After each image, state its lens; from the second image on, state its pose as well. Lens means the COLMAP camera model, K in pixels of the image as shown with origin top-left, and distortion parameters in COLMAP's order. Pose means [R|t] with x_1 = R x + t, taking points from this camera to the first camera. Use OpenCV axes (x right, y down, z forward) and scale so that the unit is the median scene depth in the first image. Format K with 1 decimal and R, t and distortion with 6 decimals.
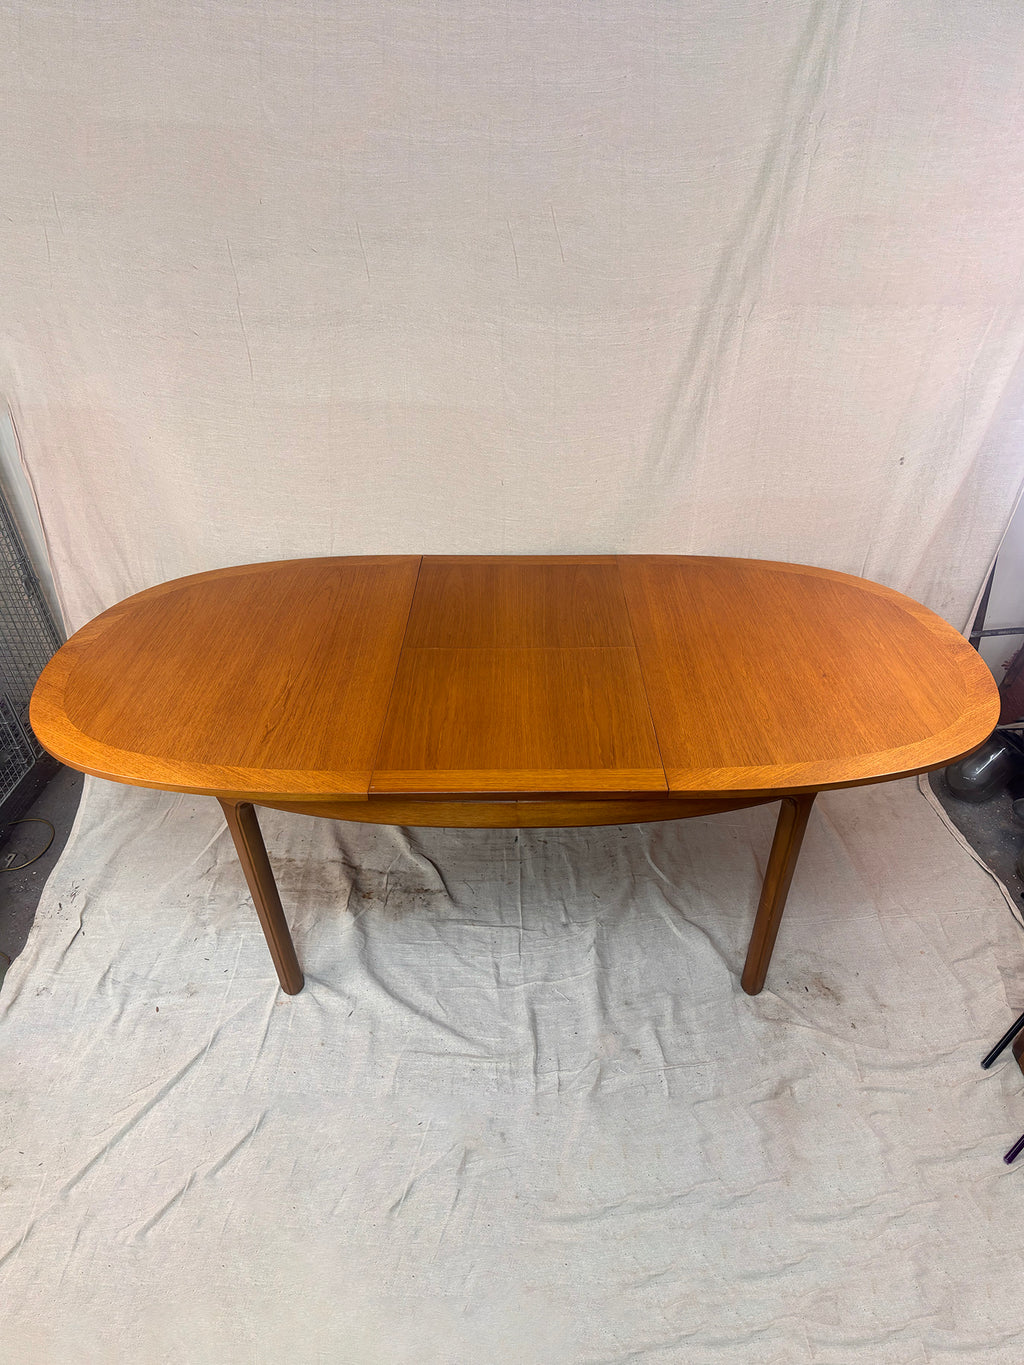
lens RADIAL K [[805.9, 0, 529.8], [0, 805.9, 699.9], [0, 0, 1]] dist [0.012472, 0.001727]
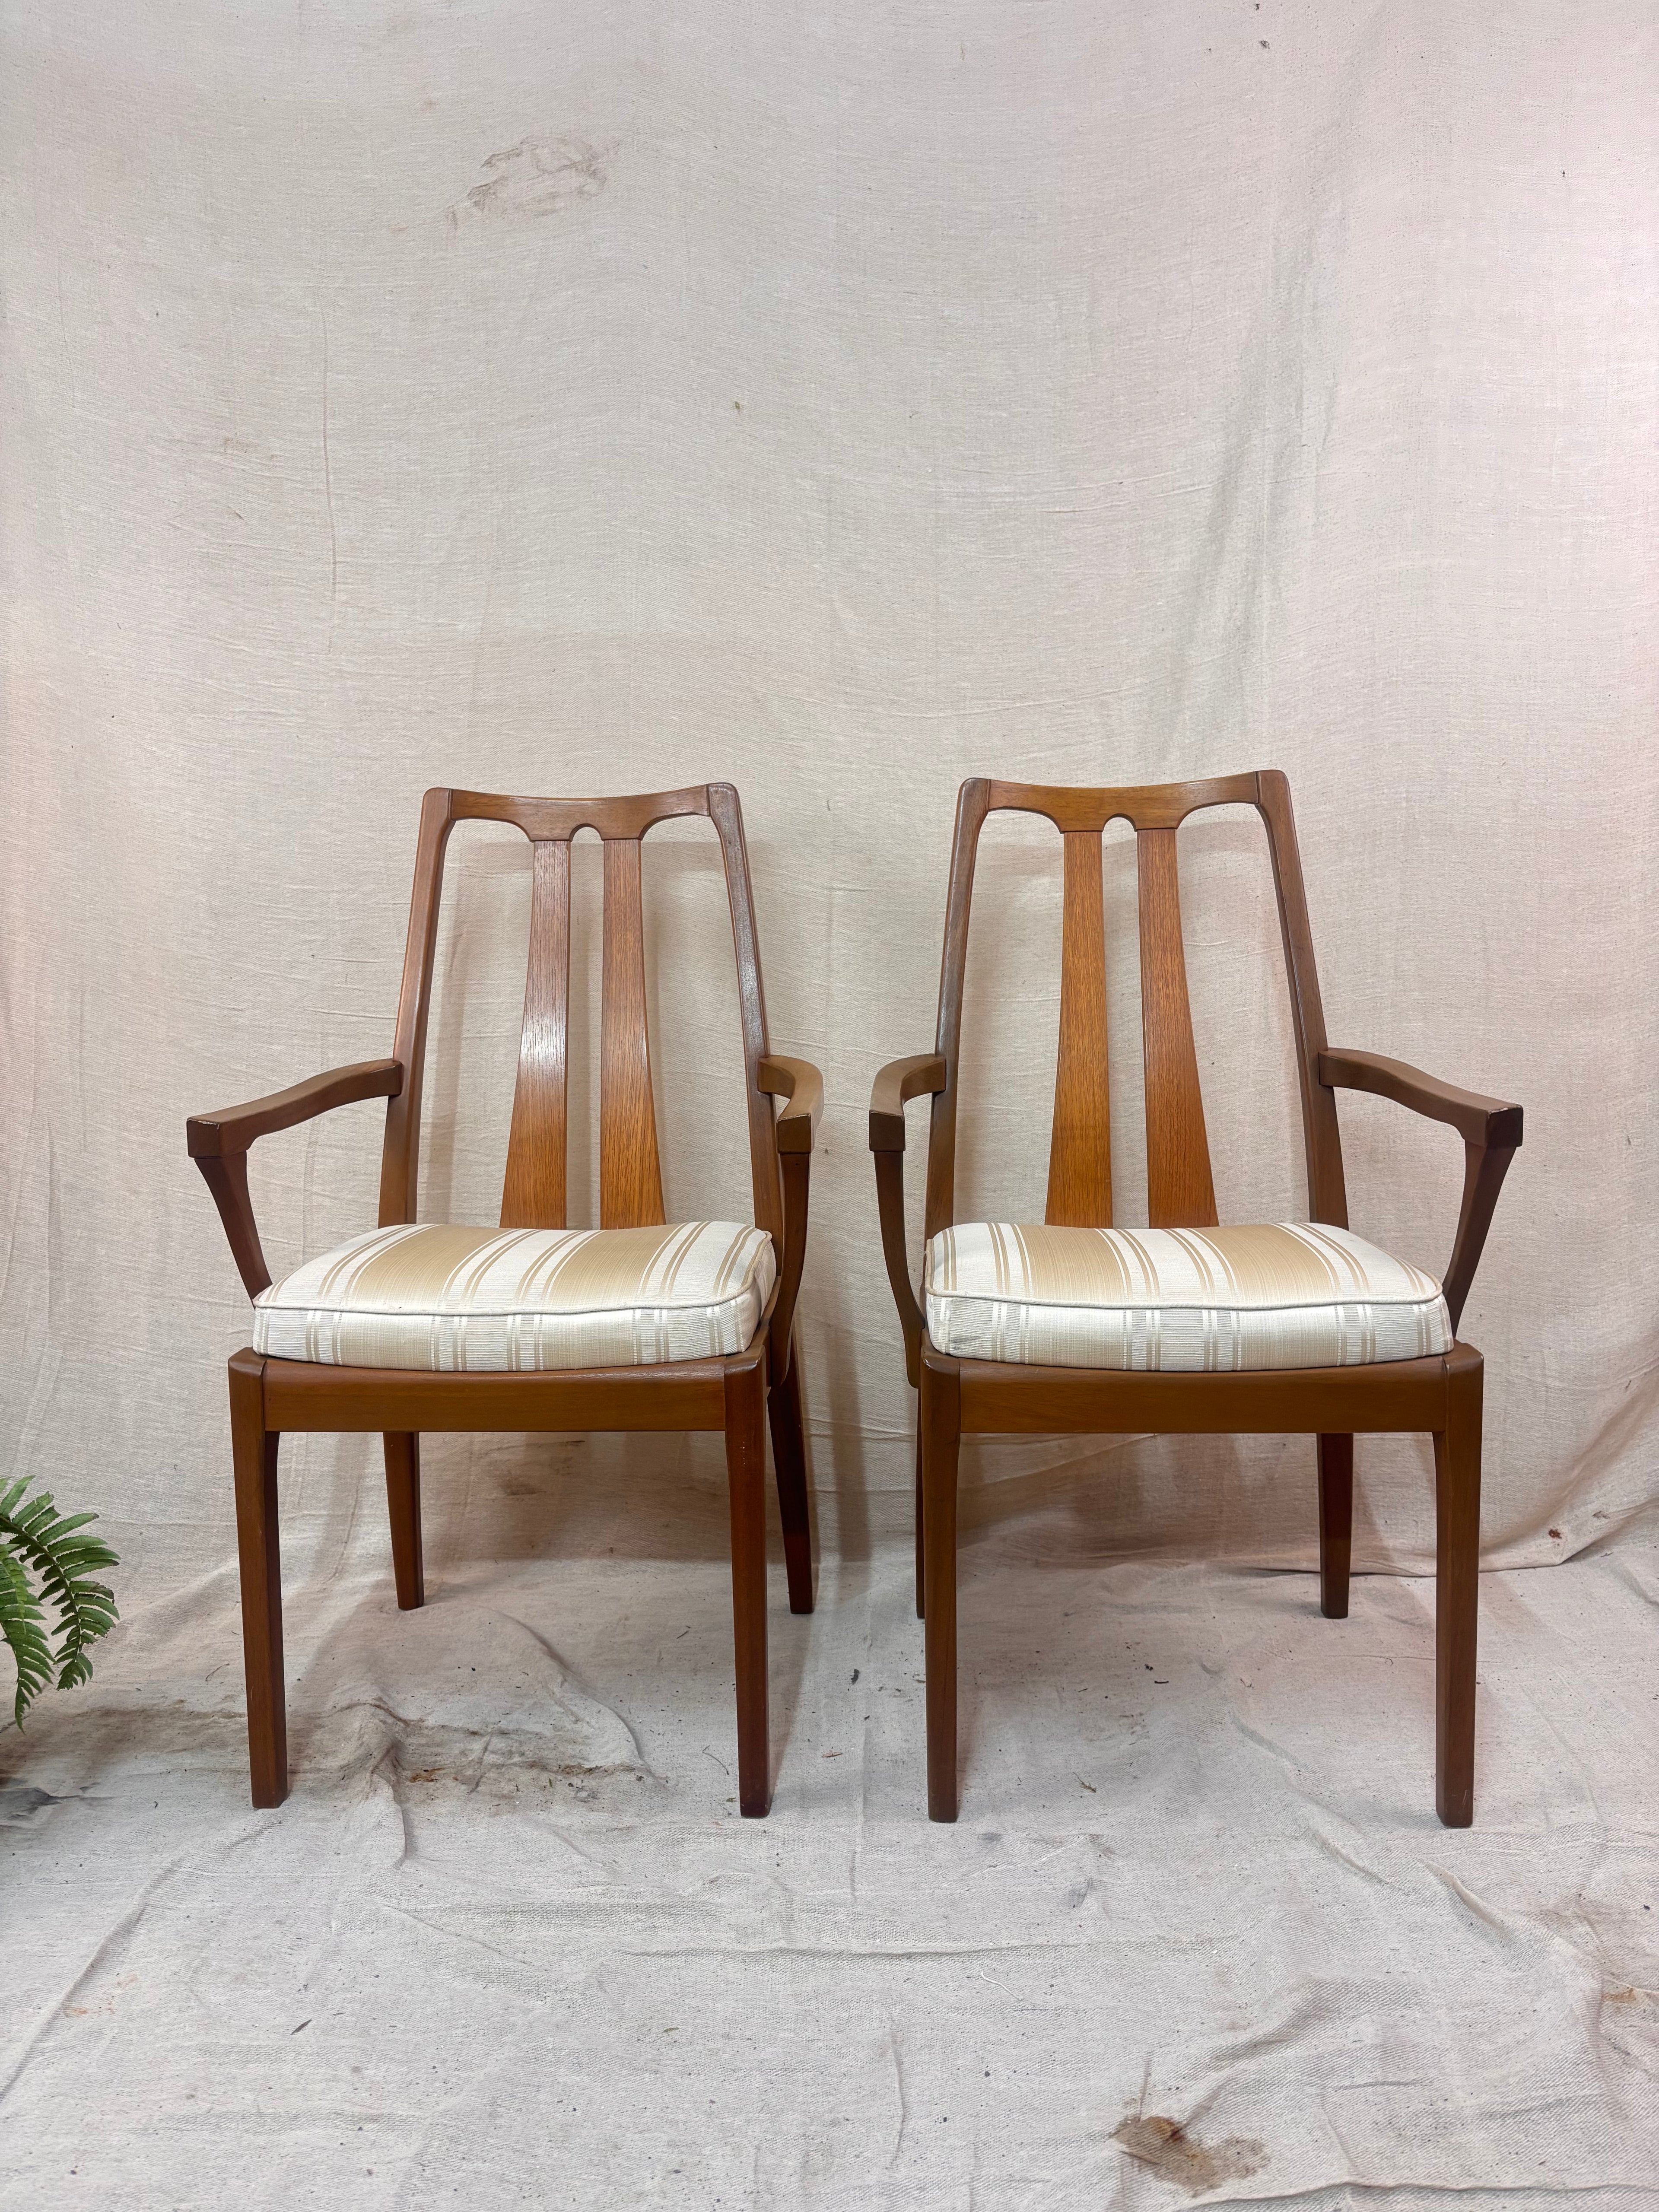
lens RADIAL K [[1699.3, 0, 808.9], [0, 1699.3, 1105.7], [0, 0, 1]] dist [0.030885, -0.042908]
pose [[0.997237, -0.010950, -0.073477, 0.025767], [-0.026092, 0.874441, -0.484431, 0.376261], [0.069556, 0.485009, 0.871739, 0.243639]]
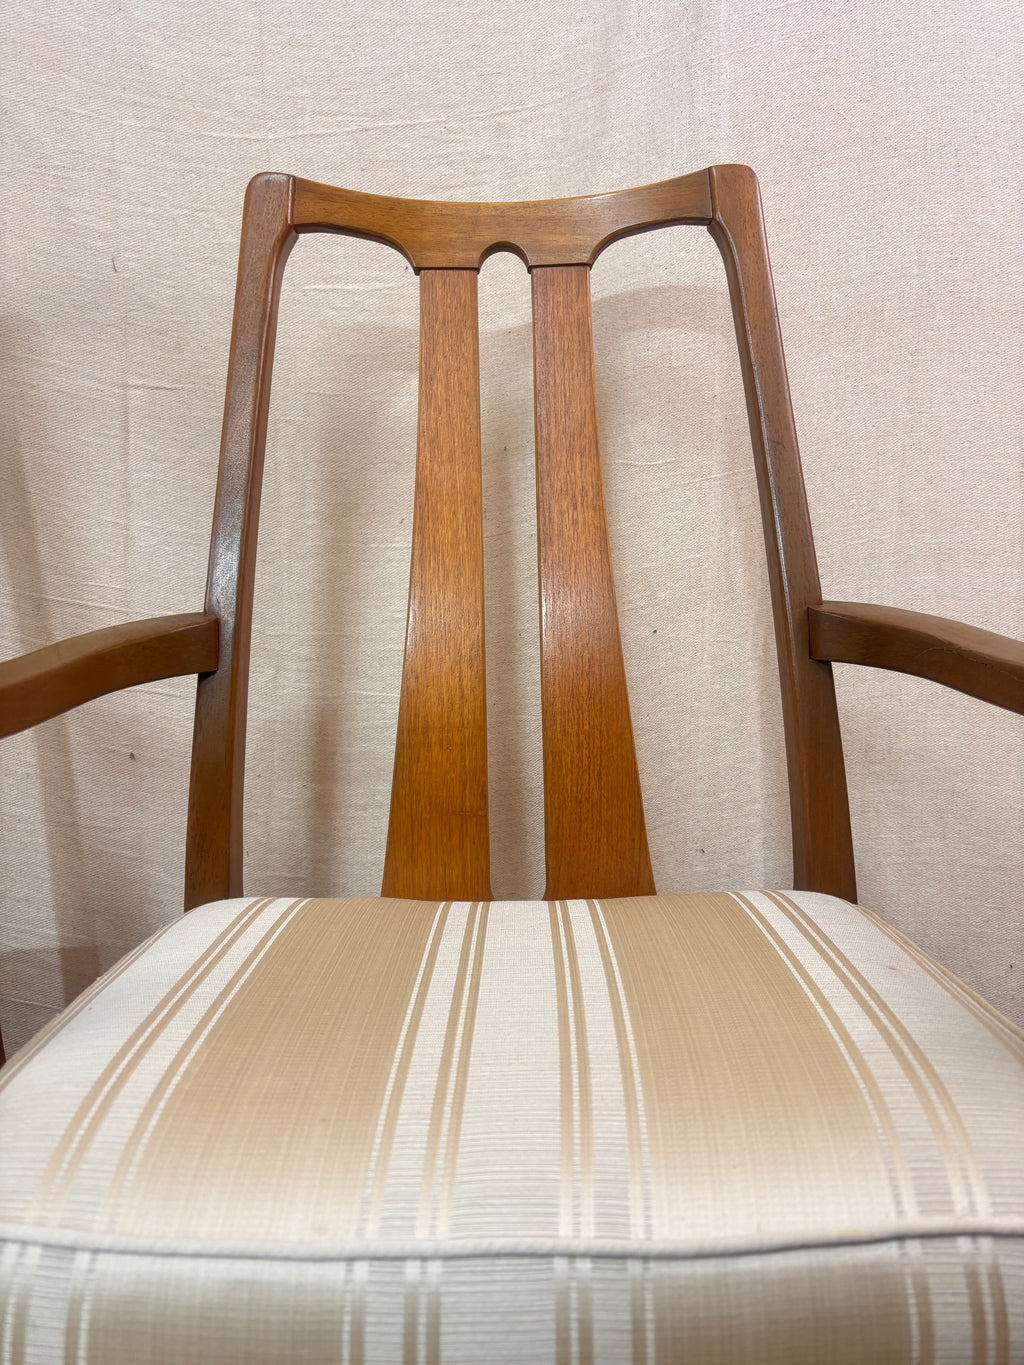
lens RADIAL K [[1048.6, 0, 512.5], [0, 1048.6, 694.0], [0, 0, 1]] dist [0.030885, -0.042908]
pose [[0.999725, -0.017344, -0.015794, 0.137698], [0.007882, 0.882517, -0.470215, 0.090678], [0.022094, 0.469961, 0.882411, 0.748248]]
